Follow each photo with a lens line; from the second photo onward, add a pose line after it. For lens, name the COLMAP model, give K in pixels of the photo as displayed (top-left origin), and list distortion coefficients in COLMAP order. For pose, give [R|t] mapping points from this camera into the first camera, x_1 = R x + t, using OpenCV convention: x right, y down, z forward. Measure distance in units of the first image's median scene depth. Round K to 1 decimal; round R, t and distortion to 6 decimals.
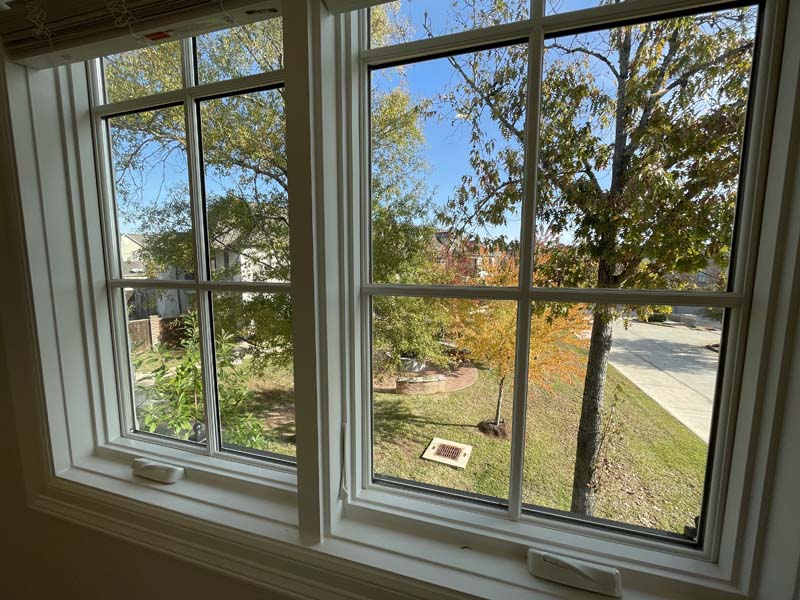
lens RADIAL K [[321.8, 0, 400.0], [0, 321.8, 302.3], [0, 0, 1]] dist [-0.002658, -0.000145]
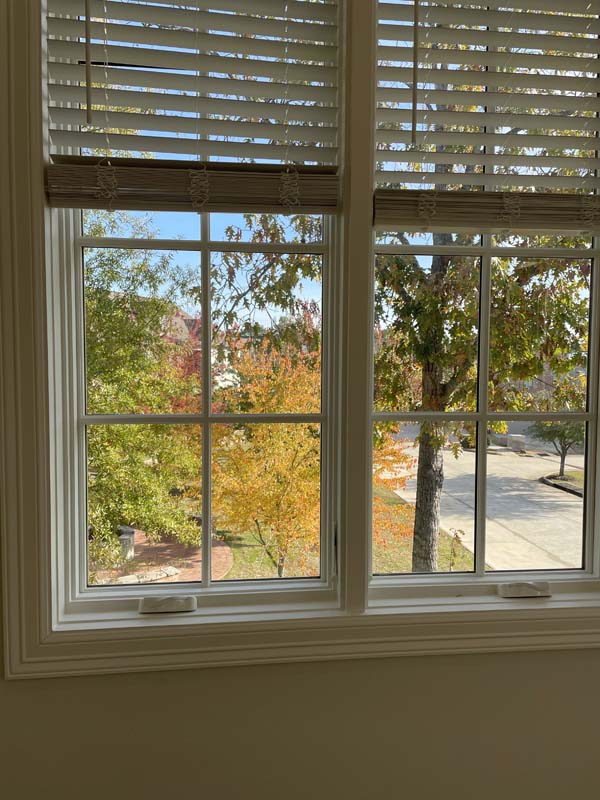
lens RADIAL K [[595.5, 0, 300.0], [0, 595.5, 400.0], [0, 0, 1]] dist [0.055954, -0.071947]
pose [[0.924561, -0.024079, 0.380274, -0.145062], [0.043918, 0.998084, -0.043579, -0.002273], [-0.378496, 0.056992, 0.923847, -0.125138]]
